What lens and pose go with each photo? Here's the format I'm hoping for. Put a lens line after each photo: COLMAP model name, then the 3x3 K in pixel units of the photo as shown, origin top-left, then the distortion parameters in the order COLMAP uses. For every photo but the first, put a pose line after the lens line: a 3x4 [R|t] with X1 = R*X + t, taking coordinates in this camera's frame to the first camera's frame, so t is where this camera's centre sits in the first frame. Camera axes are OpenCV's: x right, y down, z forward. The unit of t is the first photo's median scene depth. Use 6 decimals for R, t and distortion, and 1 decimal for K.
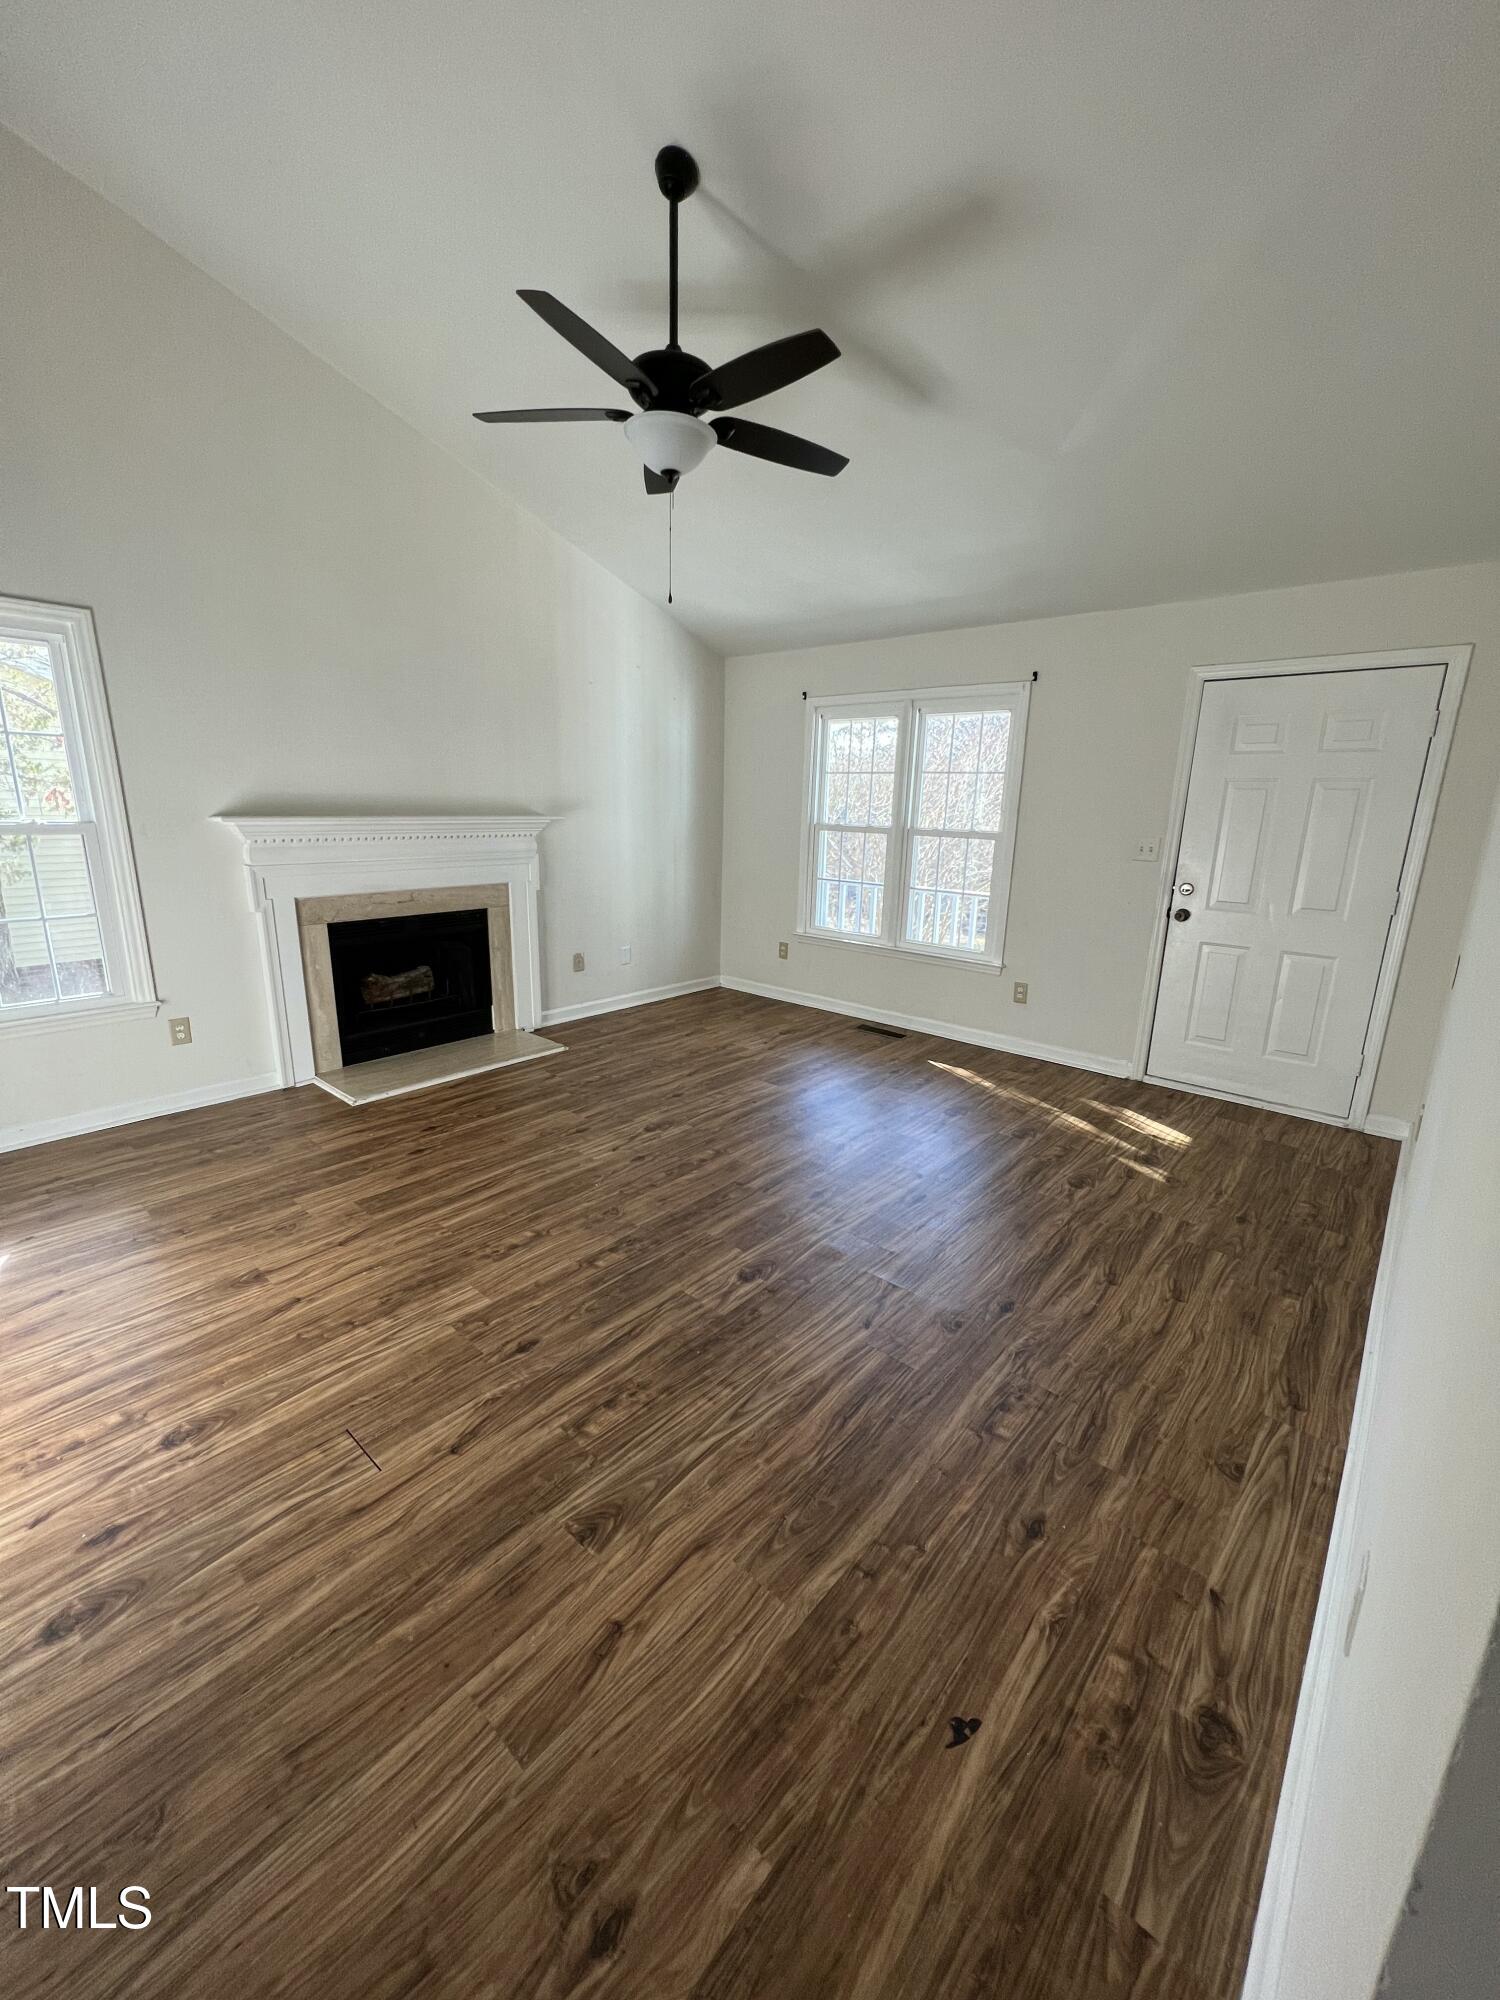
lens RADIAL K [[798.3, 0, 744.2], [0, 798.3, 999.9], [0, 0, 1]] dist [-0.001598, -0.000113]
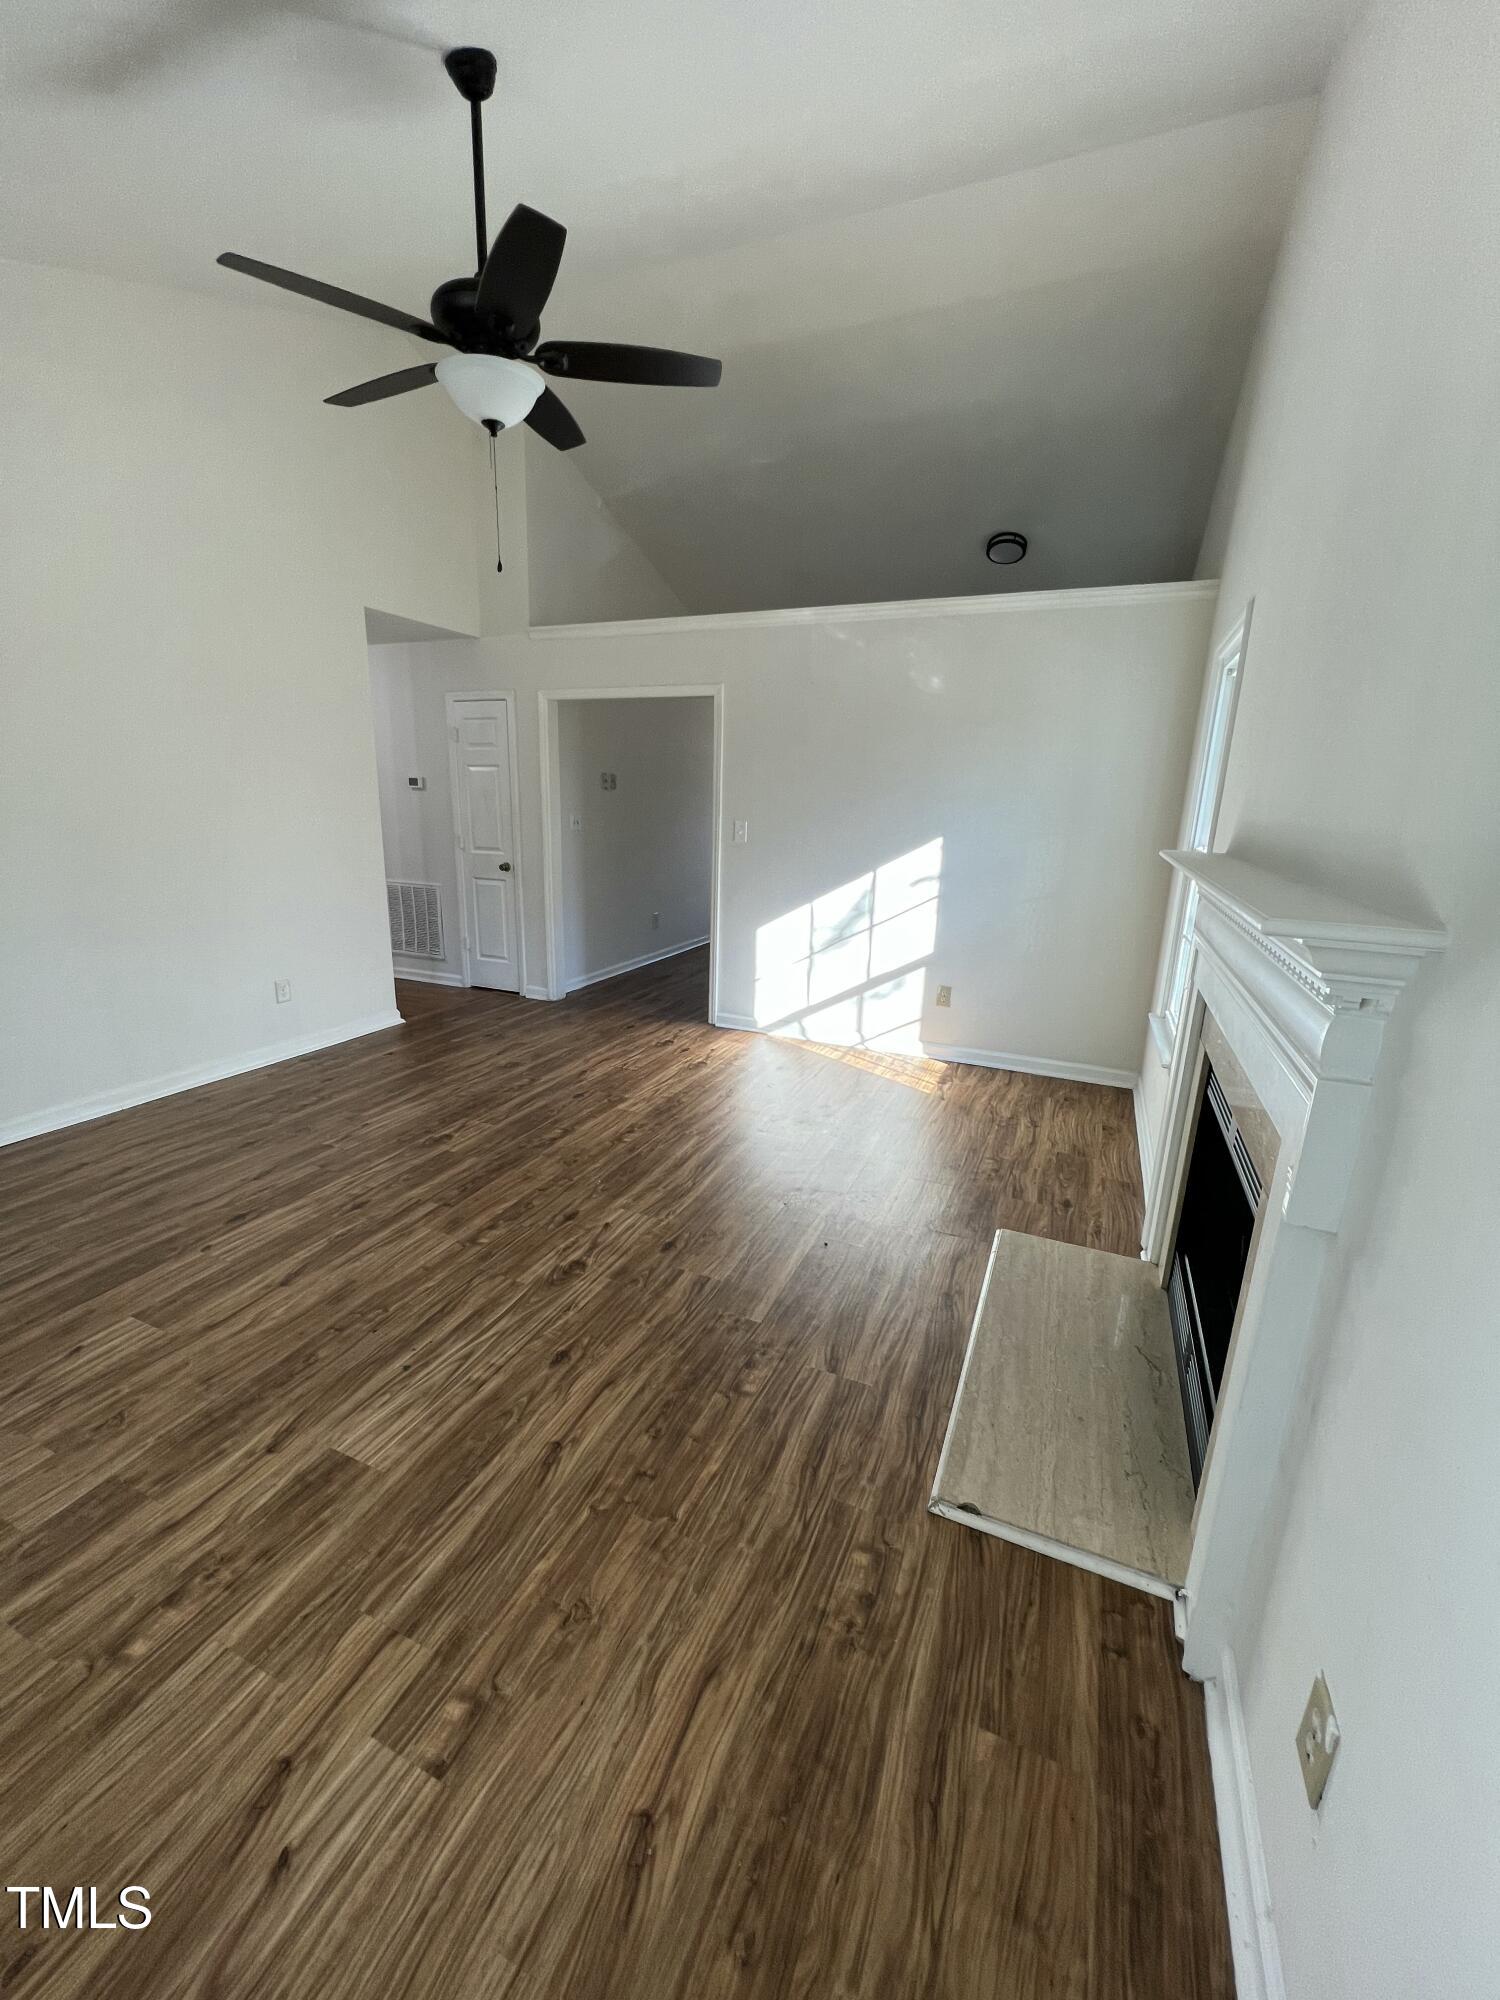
lens RADIAL K [[798.3, 0, 749.5], [0, 798.3, 1001.7], [0, 0, 1]] dist [-0.001598, -0.000113]
pose [[-0.949734, 0.028137, -0.311792, -0.069009], [-0.124353, 0.880103, 0.458209, -0.535731], [0.287302, 0.473948, -0.832365, 2.122390]]
